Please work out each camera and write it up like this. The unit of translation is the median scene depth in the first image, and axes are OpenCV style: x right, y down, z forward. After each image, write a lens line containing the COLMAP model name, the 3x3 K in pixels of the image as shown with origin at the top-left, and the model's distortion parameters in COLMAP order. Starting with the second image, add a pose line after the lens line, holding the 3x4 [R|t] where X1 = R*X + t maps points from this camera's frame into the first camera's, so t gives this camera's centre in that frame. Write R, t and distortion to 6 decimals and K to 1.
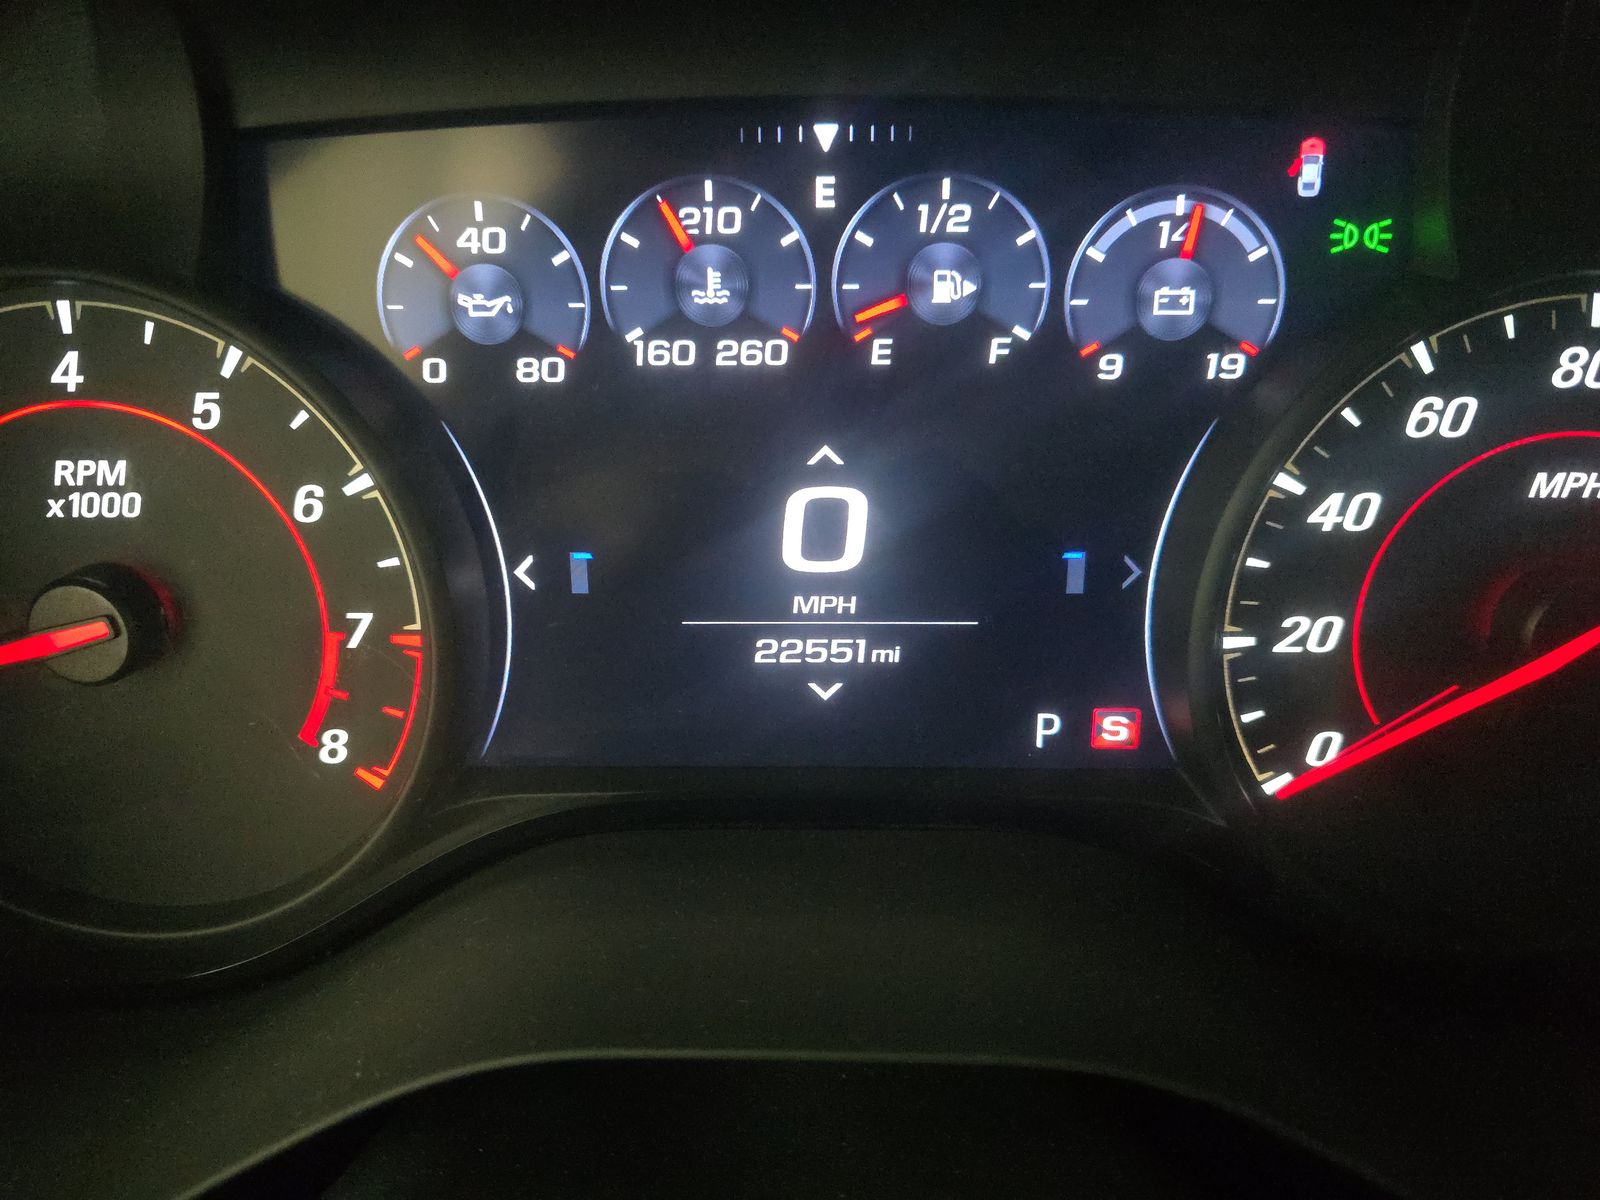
lens RADIAL K [[1064.5, 0, 797.6], [0, 1064.5, 601.5], [0, 0, 1]] dist [0.020326, -0.013118]
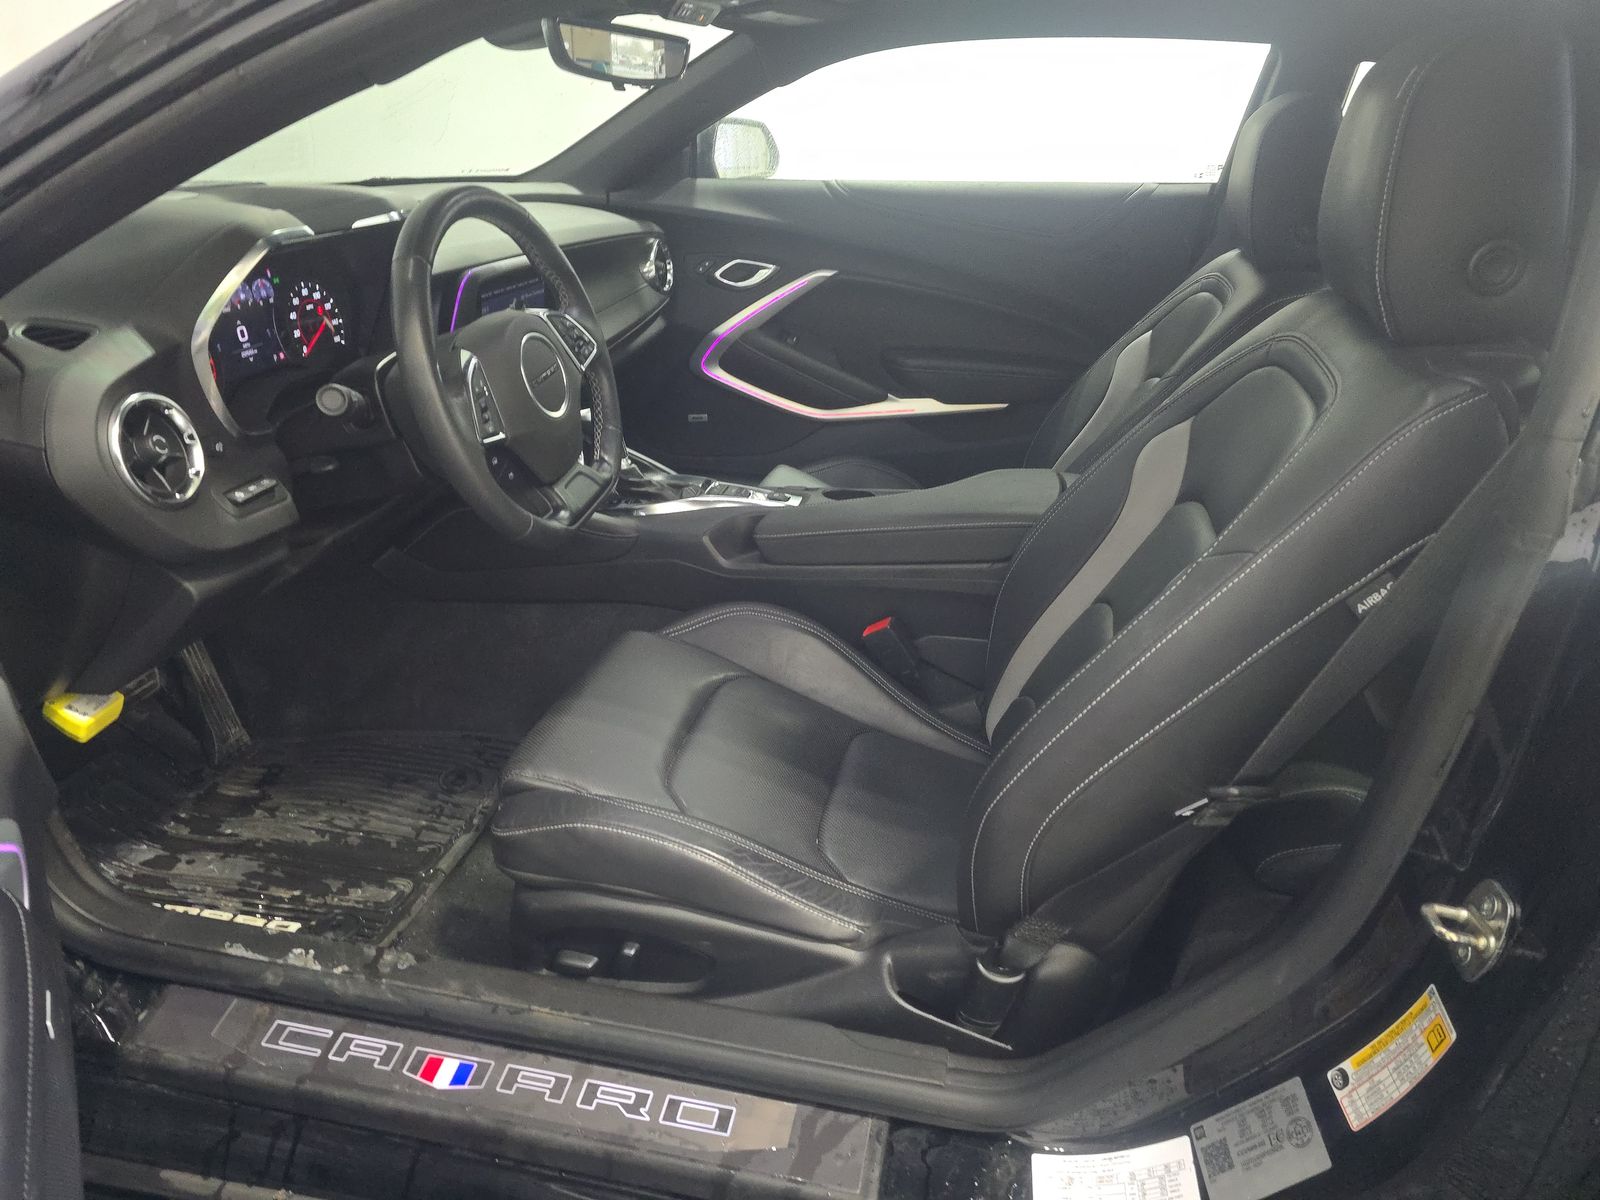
lens RADIAL K [[1064.5, 0, 800.9], [0, 1064.5, 597.2], [0, 0, 1]] dist [0.020326, -0.013118]
pose [[0.213771, -0.414532, 0.884571, -6.247740], [0.423304, 0.855382, 0.298555, 0.881871], [-0.880407, 0.310620, 0.358329, -4.260253]]
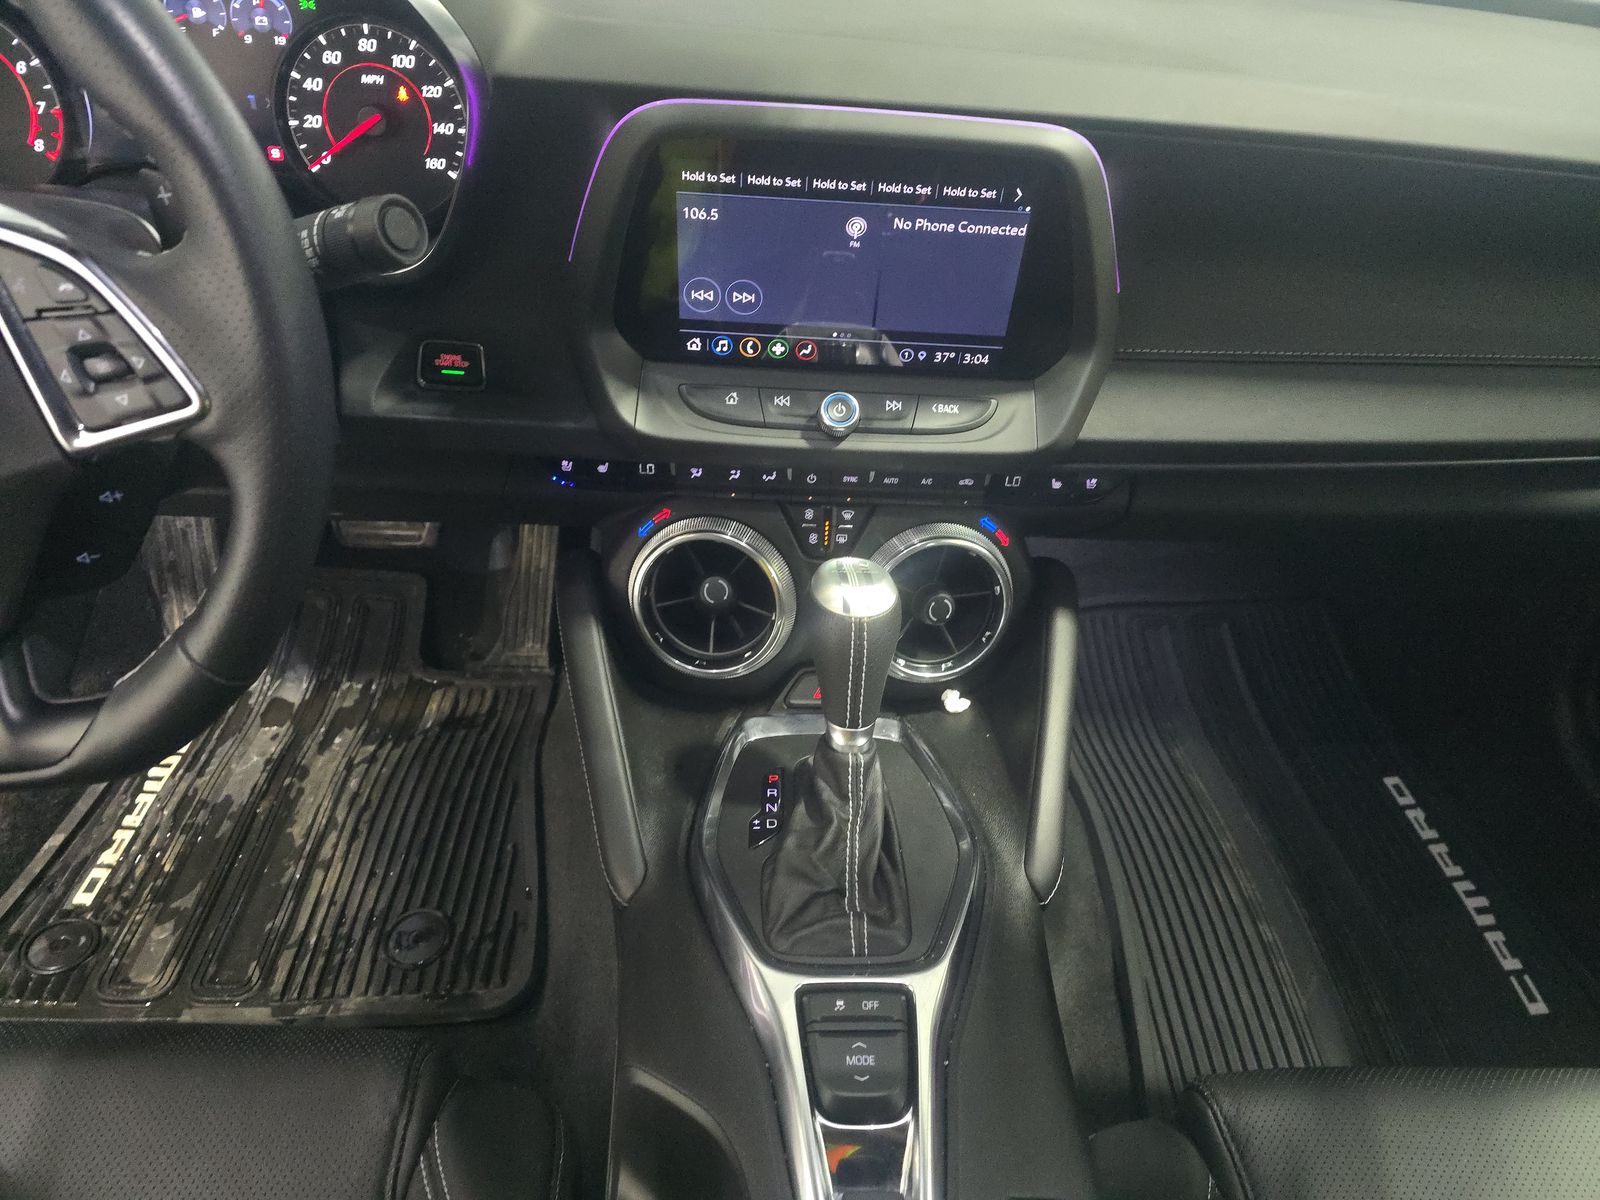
lens RADIAL K [[1064.5, 0, 802.0], [0, 1064.5, 599.0], [0, 0, 1]] dist [0.020326, -0.013118]
pose [[0.996874, 0.012231, 0.078054, 1.935976], [-0.026578, 0.982281, 0.185517, 0.940249], [-0.074402, -0.187012, 0.979536, -3.125243]]
